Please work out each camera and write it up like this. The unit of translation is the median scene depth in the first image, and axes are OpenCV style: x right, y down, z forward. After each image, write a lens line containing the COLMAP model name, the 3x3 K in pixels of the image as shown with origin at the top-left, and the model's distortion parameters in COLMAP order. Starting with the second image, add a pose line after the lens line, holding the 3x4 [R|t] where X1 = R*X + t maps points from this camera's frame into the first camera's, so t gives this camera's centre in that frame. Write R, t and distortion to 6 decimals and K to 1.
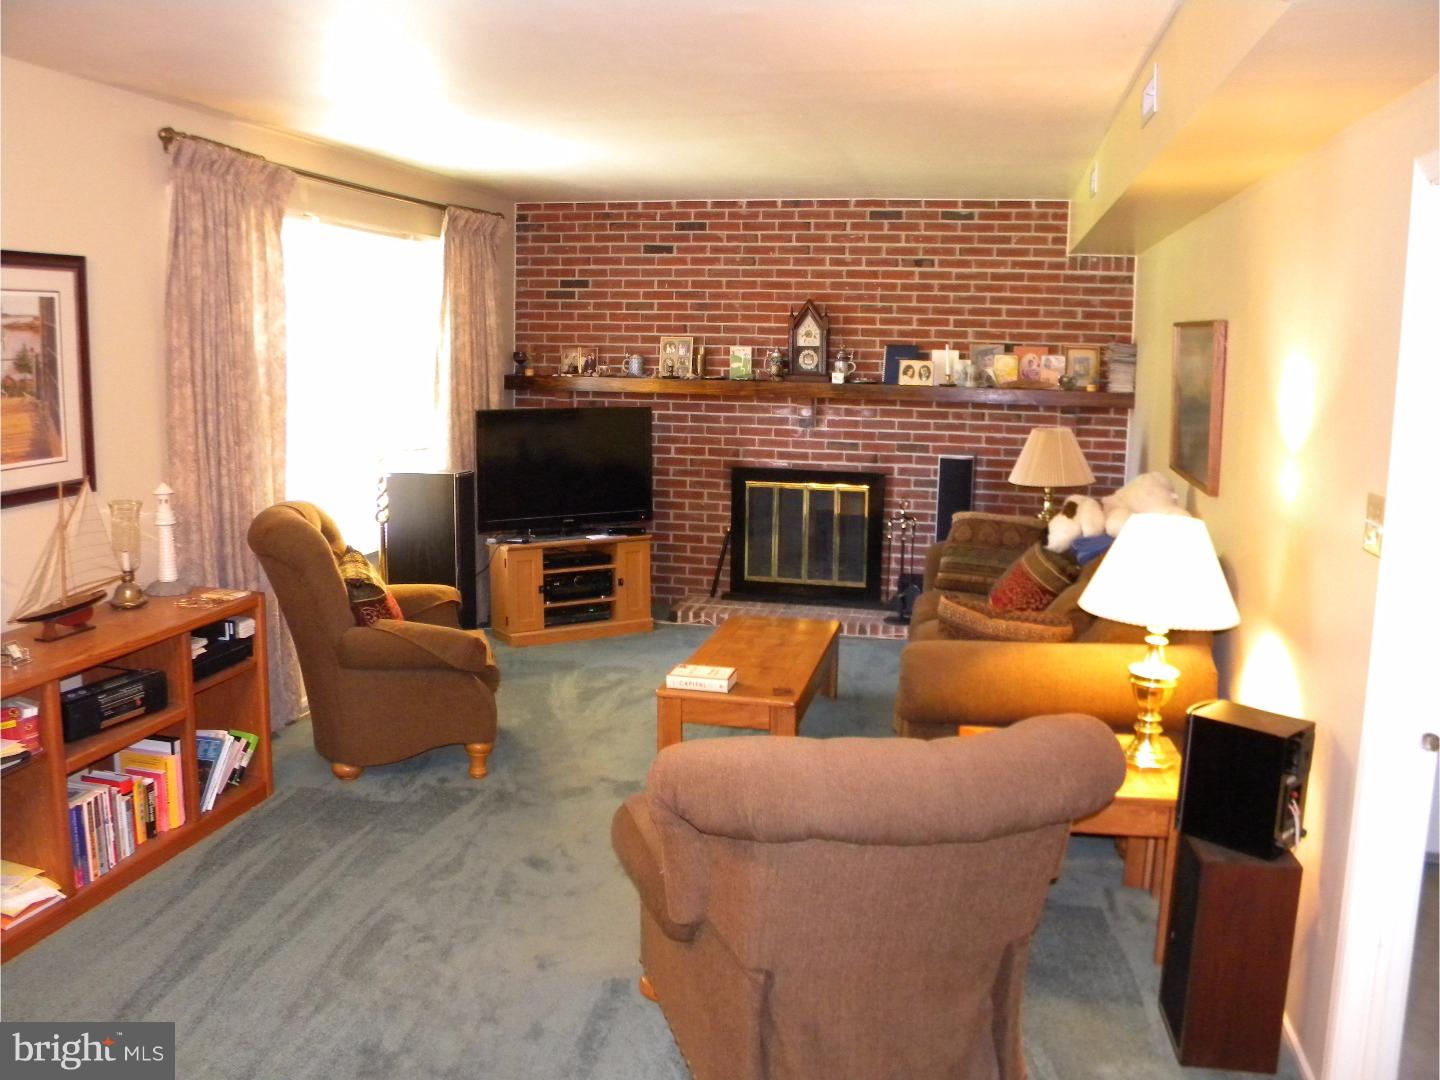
lens RADIAL K [[1212.7, 0, 703.9], [0, 1212.7, 524.2], [0, 0, 1]] dist [-0.202359, 0.167670]
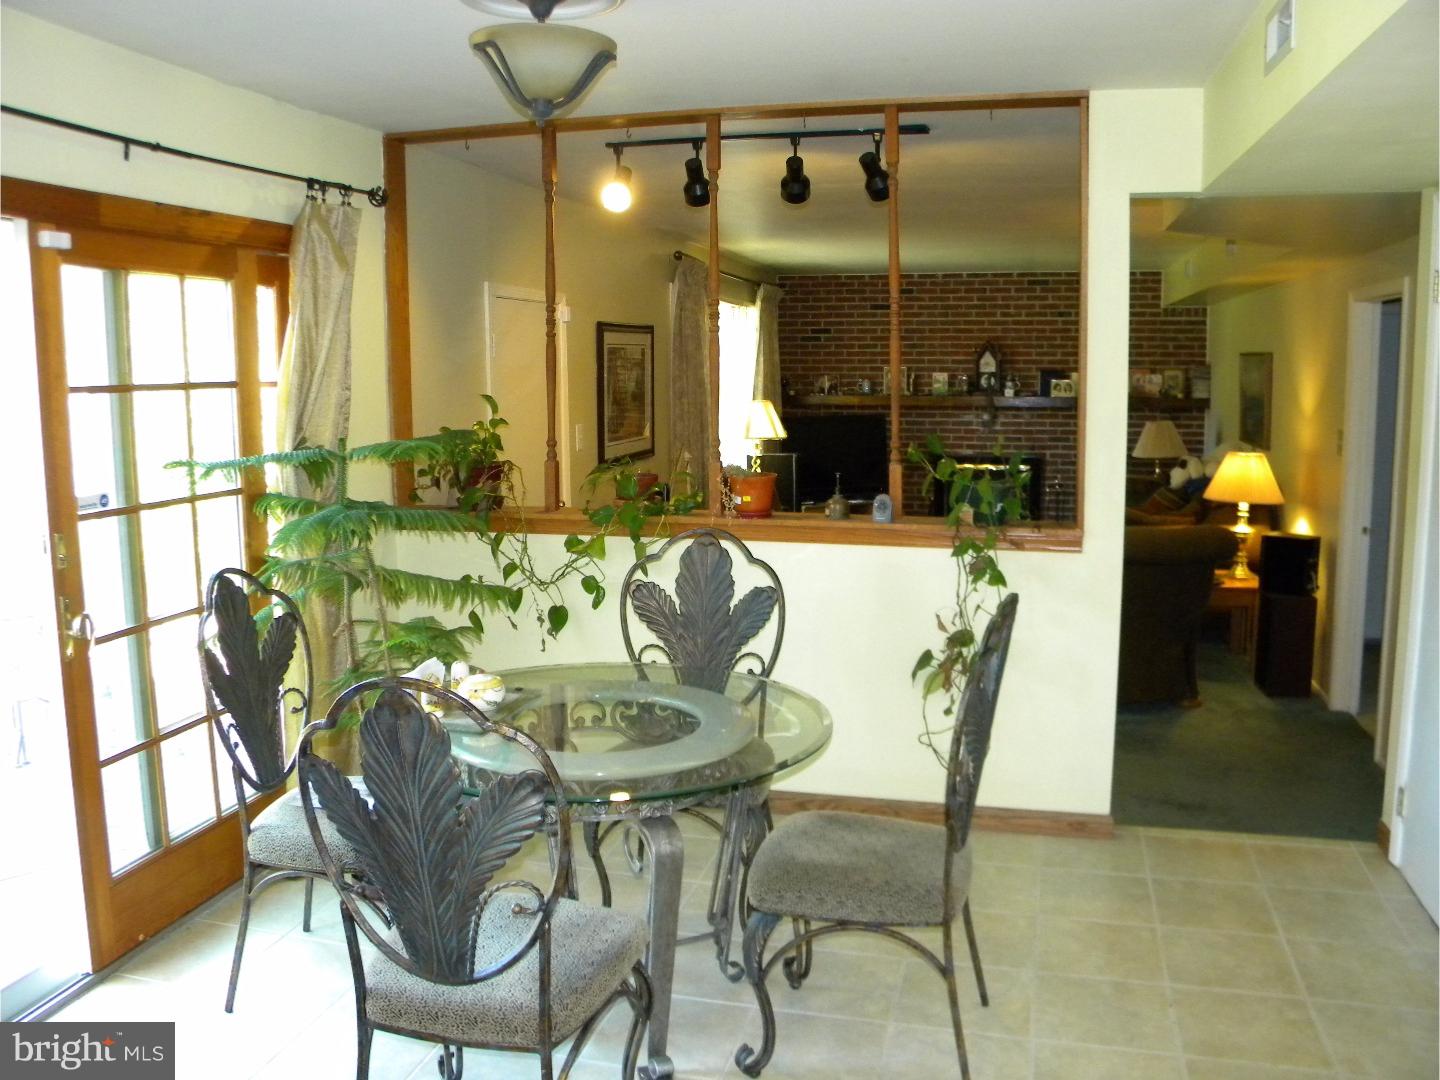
lens RADIAL K [[1212.7, 0, 703.9], [0, 1212.7, 524.2], [0, 0, 1]] dist [-0.202359, 0.167670]
pose [[0.999269, -0.019725, -0.032737, -0.216573], [0.018922, 0.999517, -0.024670, 0.068469], [0.033208, 0.024033, 0.999159, -0.471281]]
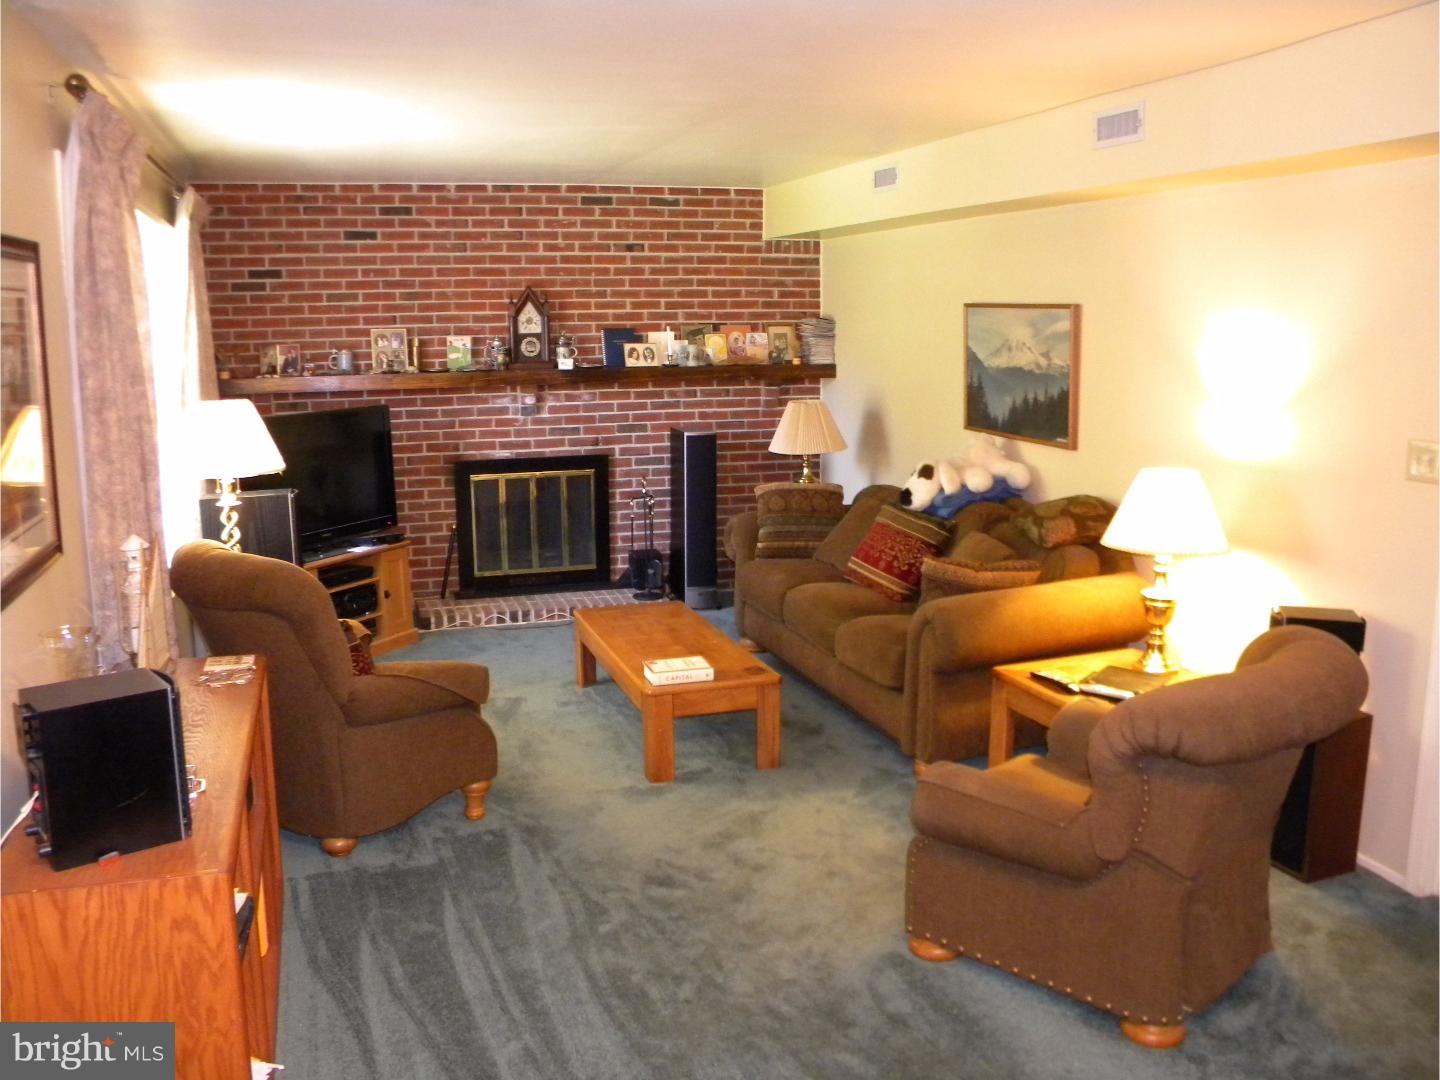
lens RADIAL K [[1212.7, 0, 703.9], [0, 1212.7, 524.2], [0, 0, 1]] dist [-0.202359, 0.167670]
pose [[0.860014, -0.106752, 0.498979, -0.299548], [0.096539, 0.994251, 0.046323, -0.023962], [-0.501055, 0.008333, 0.865375, 0.077928]]
